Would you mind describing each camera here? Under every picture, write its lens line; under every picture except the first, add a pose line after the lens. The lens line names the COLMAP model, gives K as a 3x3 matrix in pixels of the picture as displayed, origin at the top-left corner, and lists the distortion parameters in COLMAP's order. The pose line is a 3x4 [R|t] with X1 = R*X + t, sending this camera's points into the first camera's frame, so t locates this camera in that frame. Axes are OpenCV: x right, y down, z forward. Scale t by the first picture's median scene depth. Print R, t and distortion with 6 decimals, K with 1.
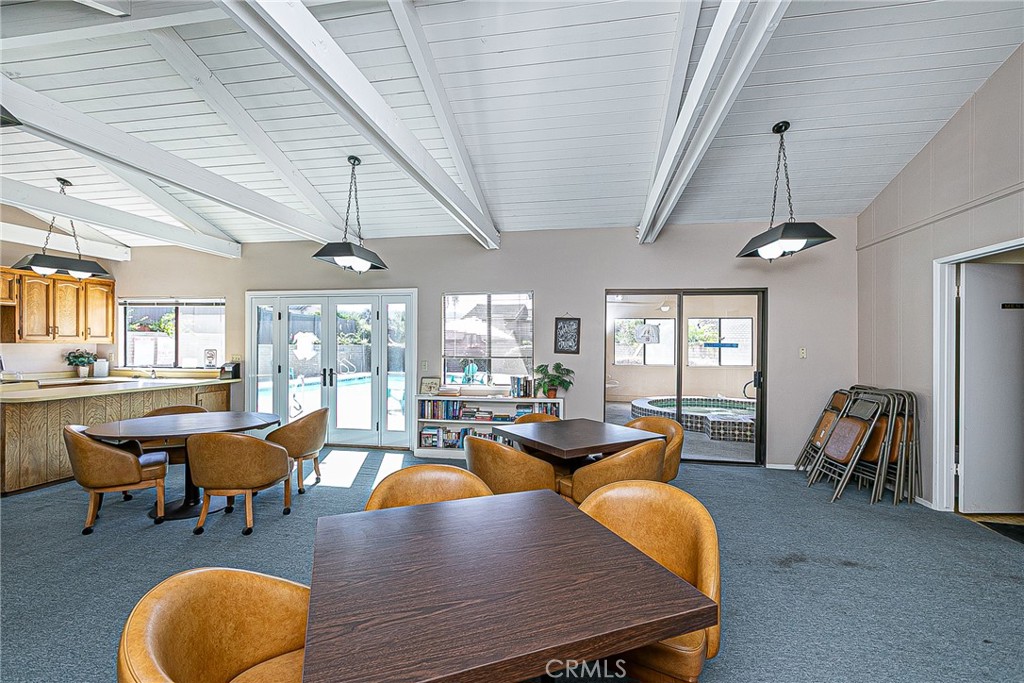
lens RADIAL K [[465.4, 0, 531.4], [0, 465.4, 346.0], [0, 0, 1]] dist [-0.002970, -0.000936]
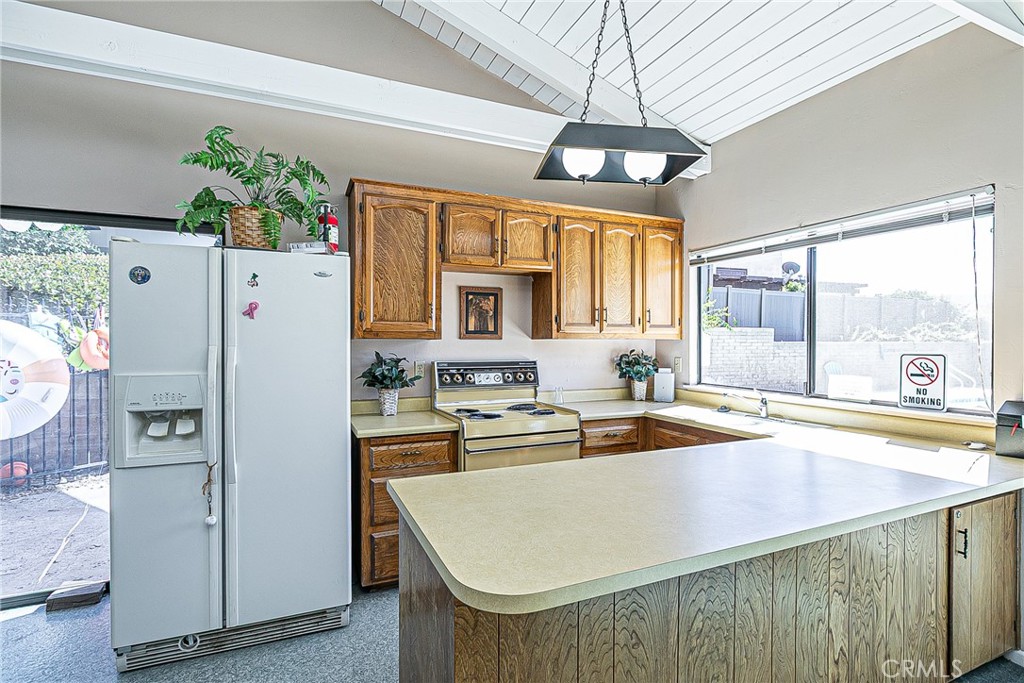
lens RADIAL K [[506.3, 0, 515.2], [0, 506.3, 344.3], [0, 0, 1]] dist [0.000170, -0.001380]
pose [[0.561337, -0.002067, -0.827585, -0.555256], [0.001879, 0.999997, -0.001223, 0.000760], [0.827585, -0.000868, 0.561339, 0.543597]]
